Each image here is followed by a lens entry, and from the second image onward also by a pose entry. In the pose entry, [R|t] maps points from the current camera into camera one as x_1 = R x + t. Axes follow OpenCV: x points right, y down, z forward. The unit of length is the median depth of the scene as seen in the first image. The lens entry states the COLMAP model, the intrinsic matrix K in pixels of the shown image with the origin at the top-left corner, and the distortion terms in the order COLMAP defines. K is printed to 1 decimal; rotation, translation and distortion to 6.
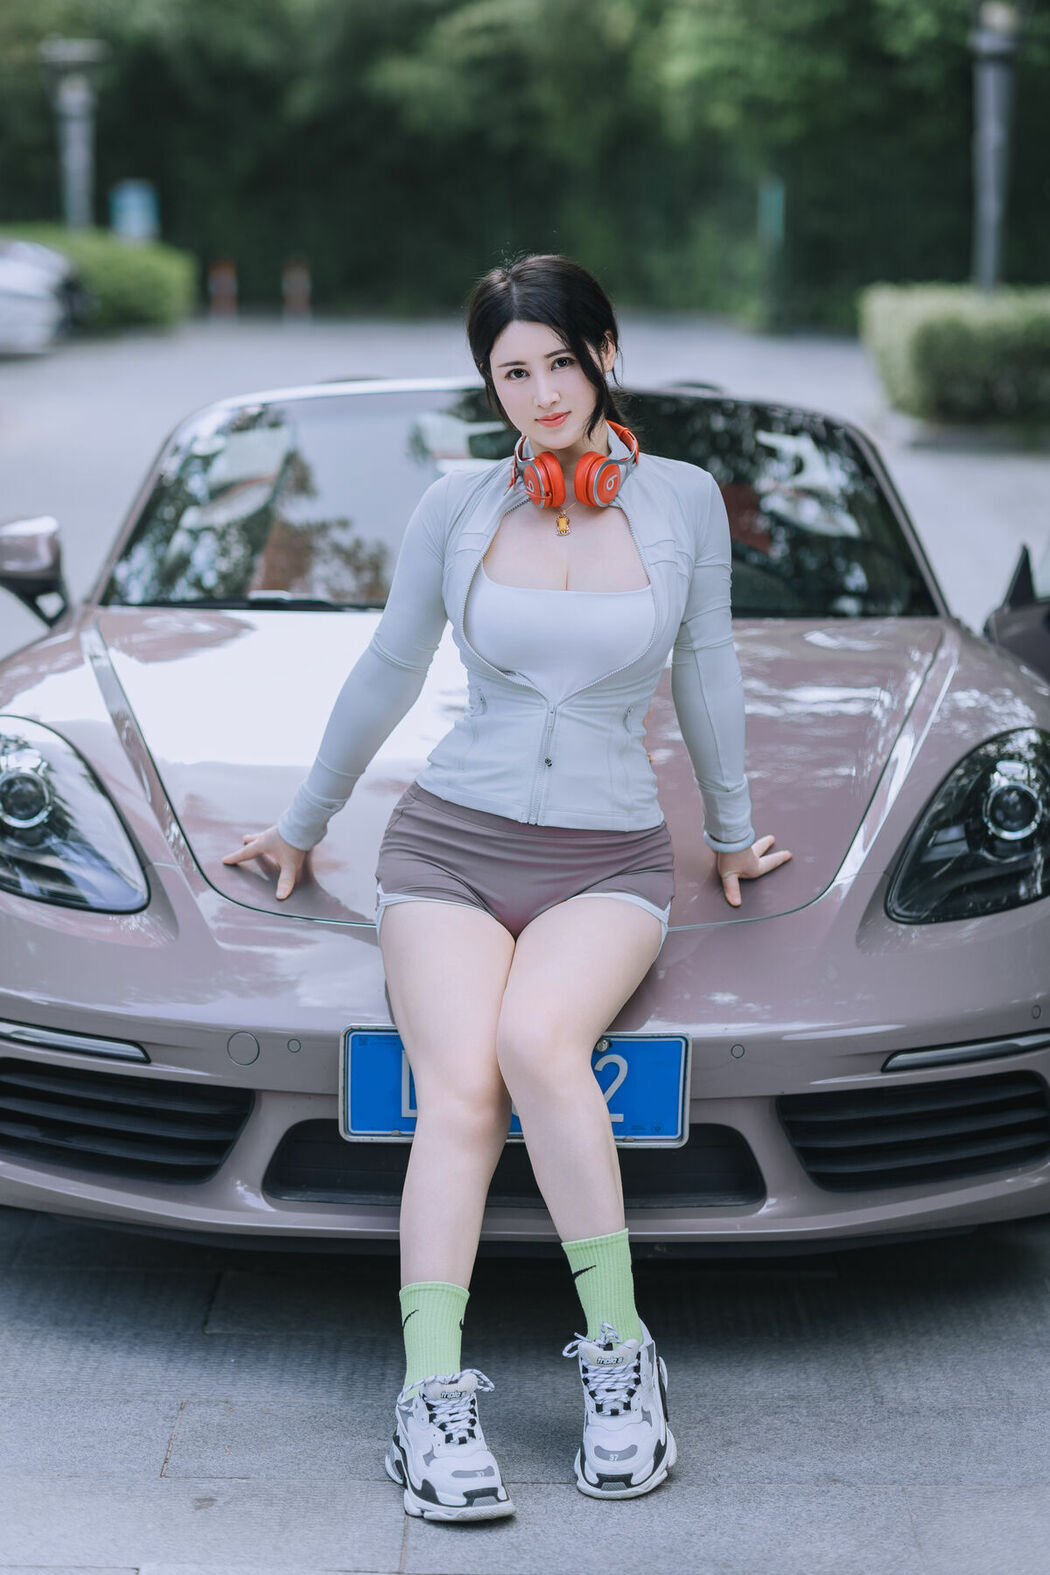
lens RADIAL K [[3884.1, 0, 525.0], [0, 3884.1, 787.5], [0, 0, 1]] dist [-0.643998, 10.438129]
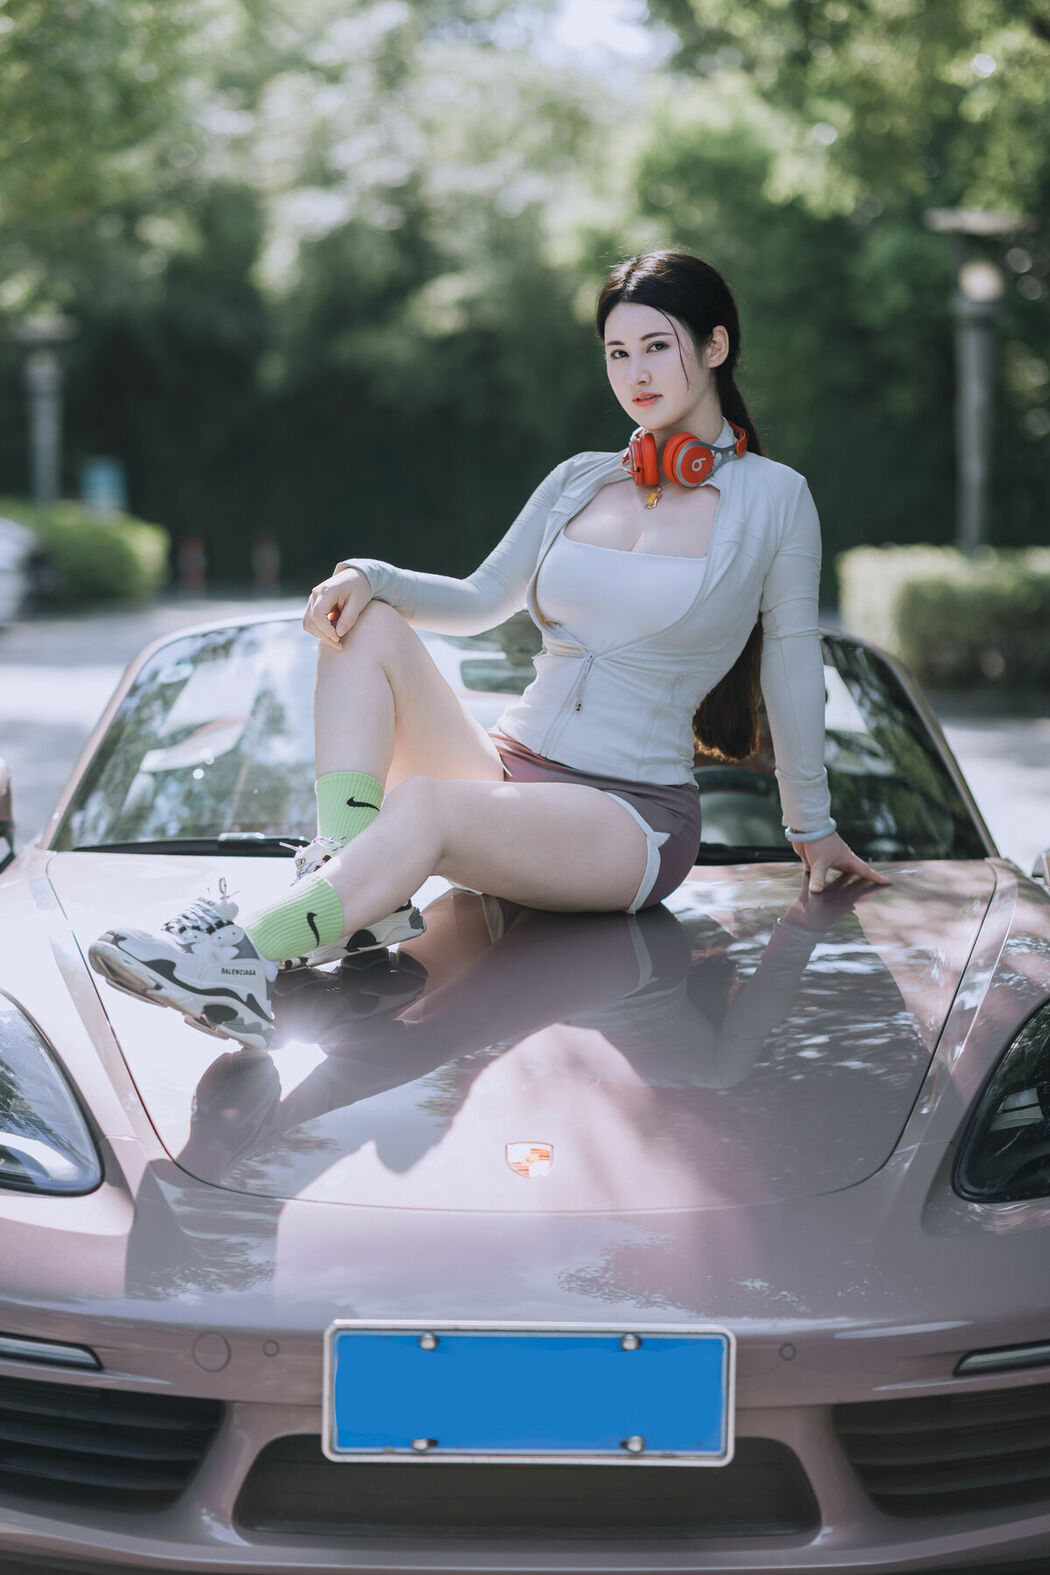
lens RADIAL K [[3884.1, 0, 525.0], [0, 3884.1, 787.5], [0, 0, 1]] dist [-0.643998, 10.438129]
pose [[0.999956, -0.004984, 0.007987, -0.008505], [0.005552, 0.997342, -0.072657, 0.004341], [-0.007603, 0.072698, 0.997325, 0.125215]]
